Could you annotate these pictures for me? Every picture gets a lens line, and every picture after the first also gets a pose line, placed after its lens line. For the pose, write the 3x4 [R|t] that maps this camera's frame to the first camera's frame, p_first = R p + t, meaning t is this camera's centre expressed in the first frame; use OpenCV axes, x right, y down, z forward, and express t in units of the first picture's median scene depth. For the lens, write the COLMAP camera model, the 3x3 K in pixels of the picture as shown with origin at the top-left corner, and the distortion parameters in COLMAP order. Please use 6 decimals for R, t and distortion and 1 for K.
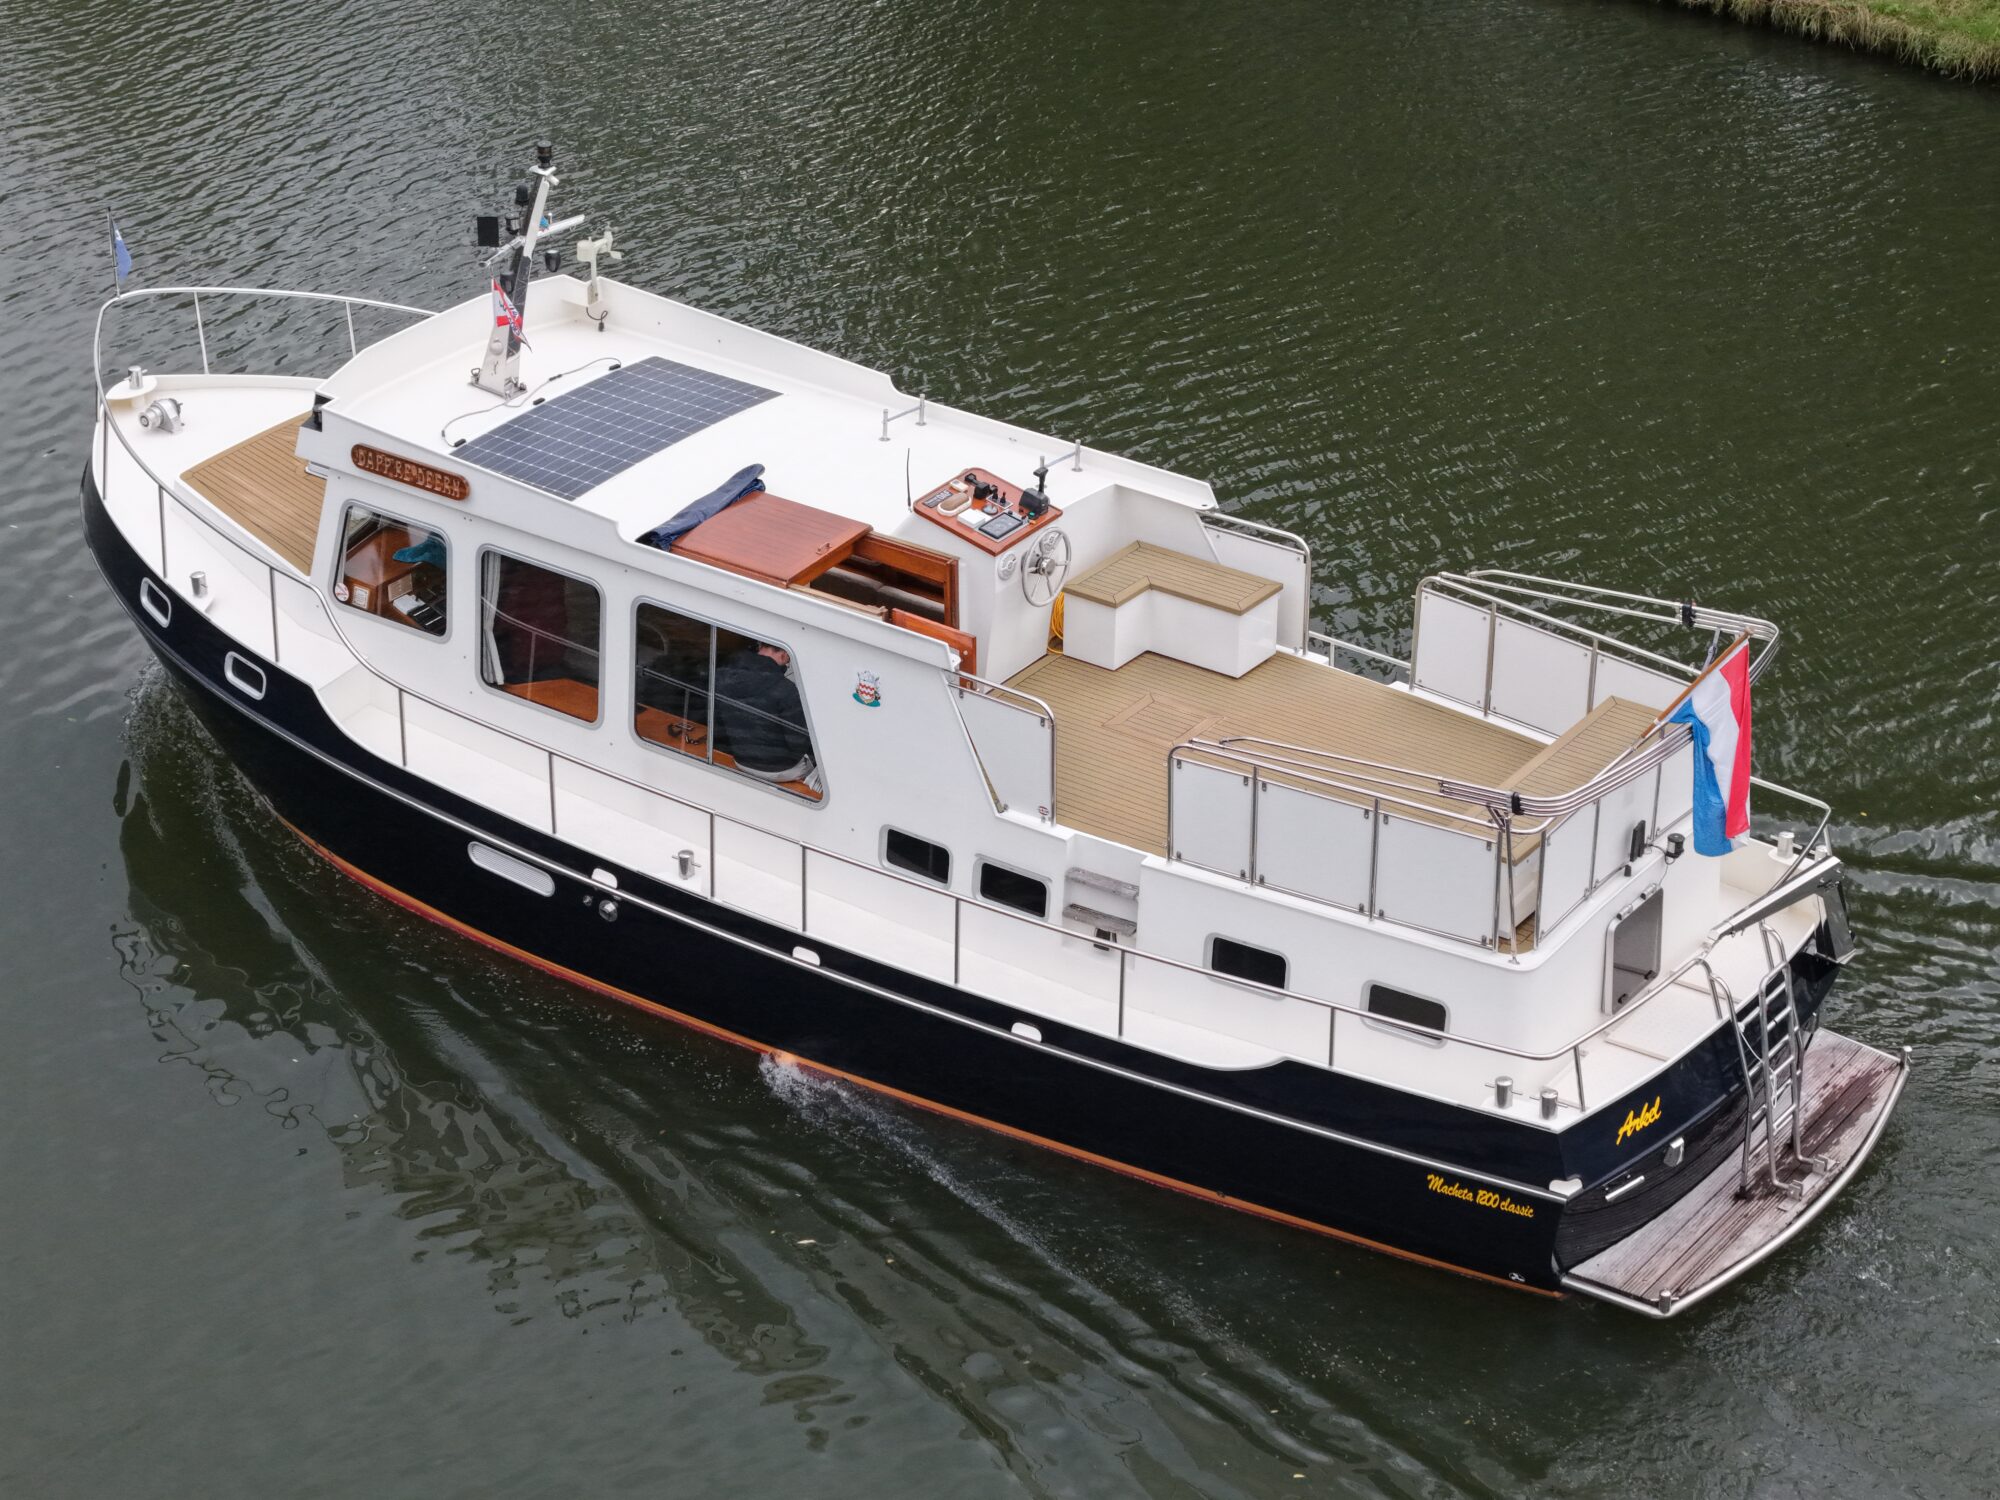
lens RADIAL K [[4269.6, 0, 1000.0], [0, 4269.6, 750.0], [0, 0, 1]] dist [-0.202712, 0.932164]
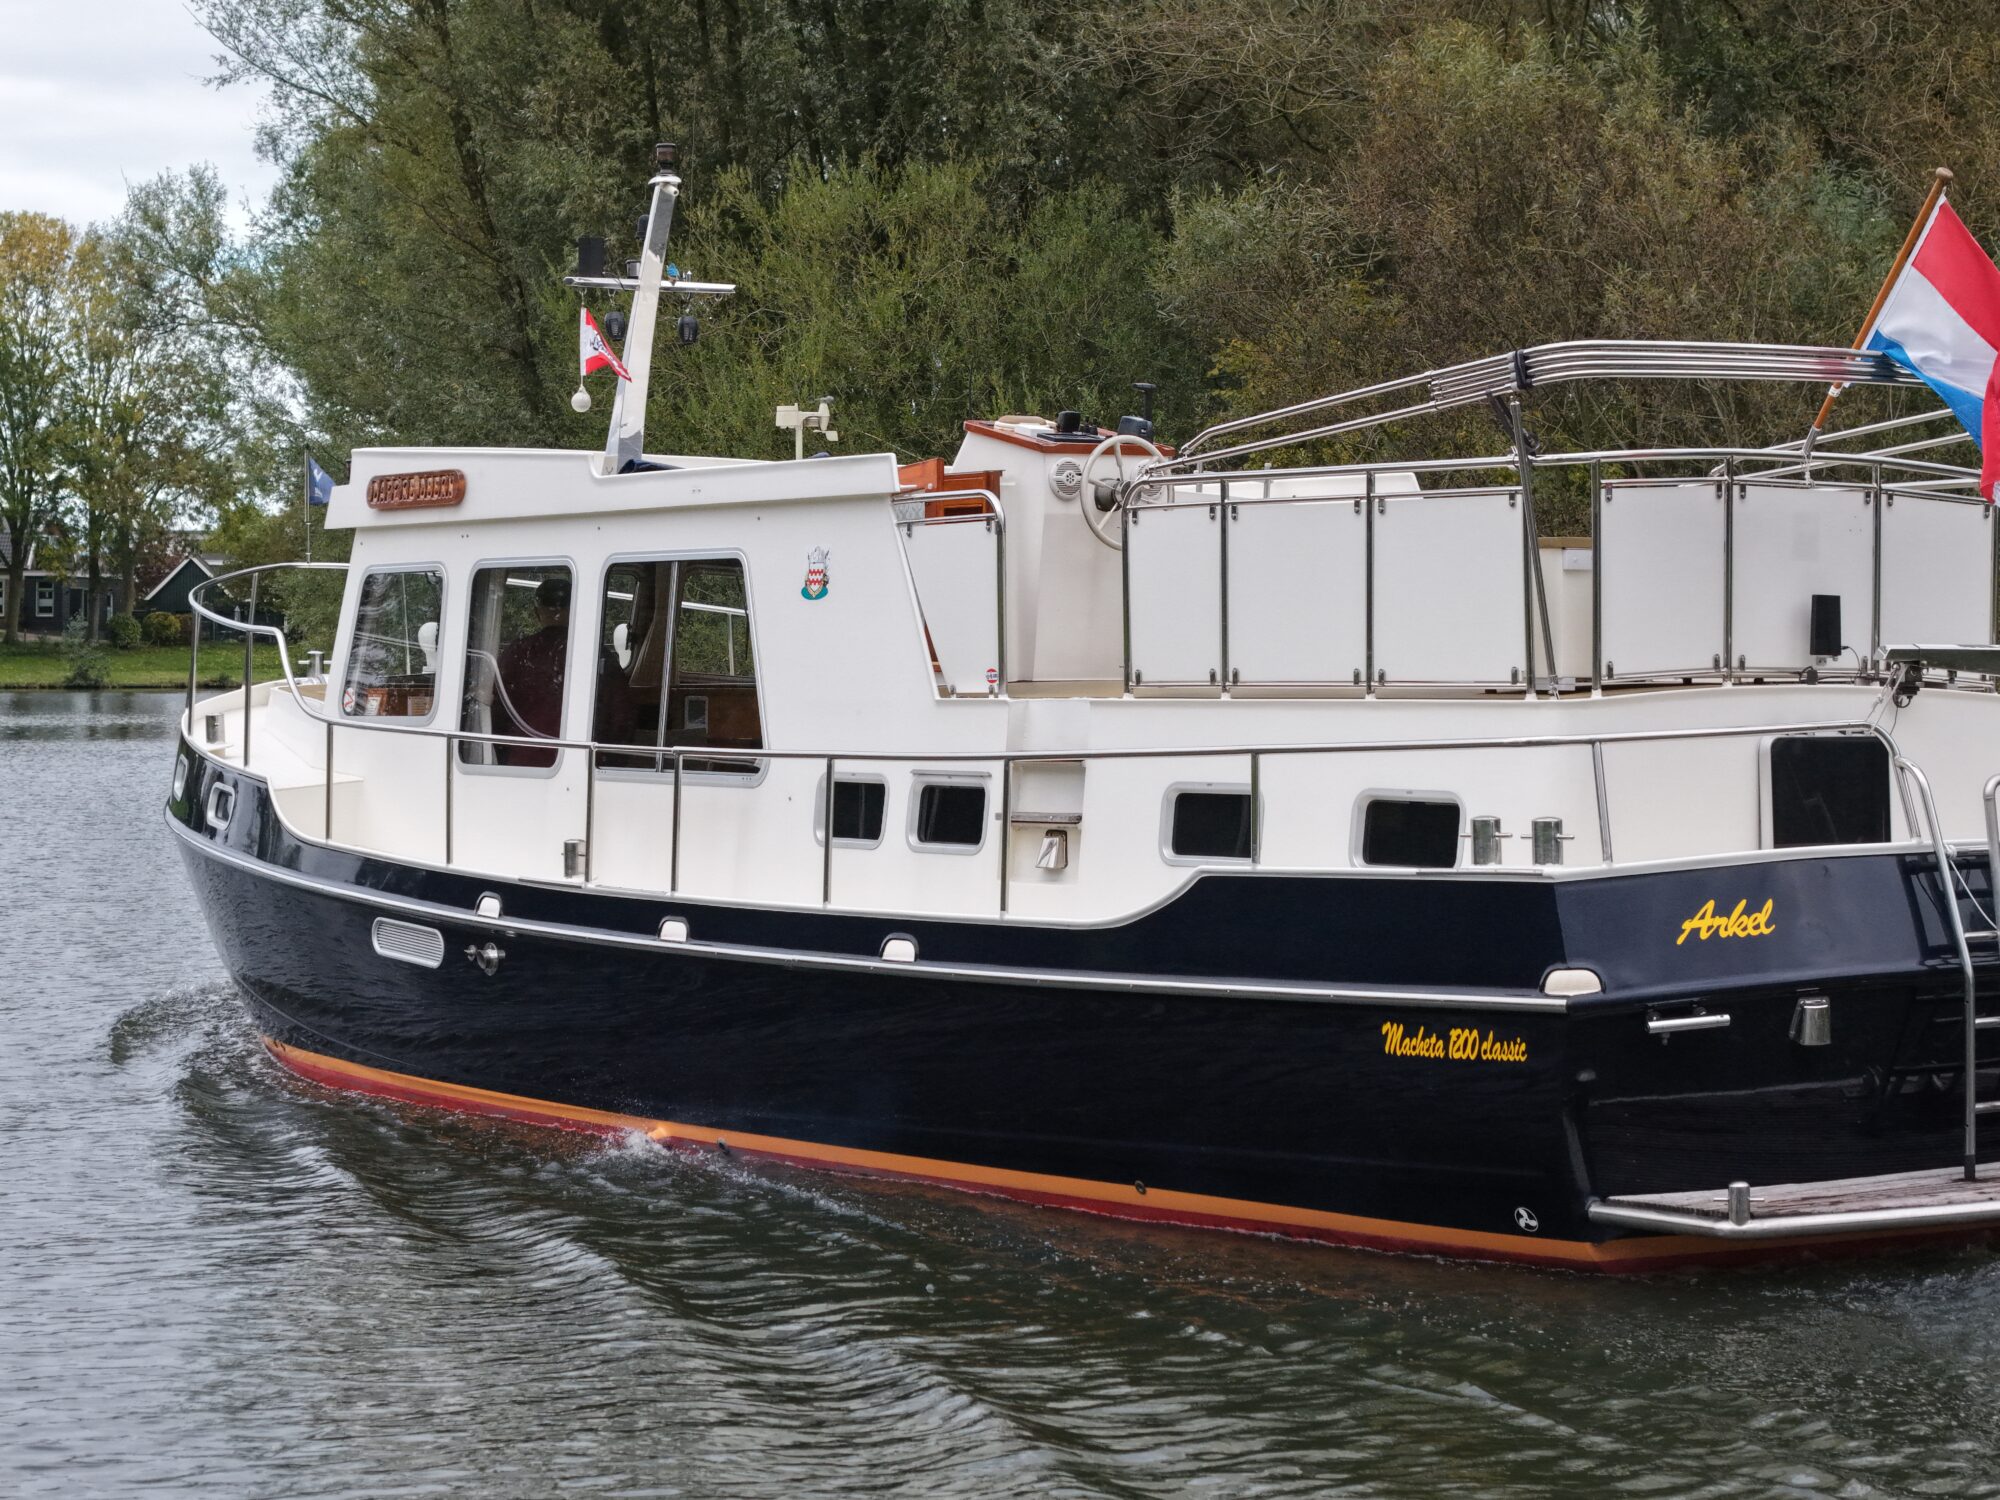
lens RADIAL K [[4269.6, 0, 1000.0], [0, 4269.6, 750.0], [0, 0, 1]] dist [-0.202712, 0.932164]
pose [[0.937445, -0.000899, -0.348131, 0.243665], [-0.165345, 0.878860, -0.447511, 0.322856], [0.306361, 0.477079, 0.823734, 0.445098]]
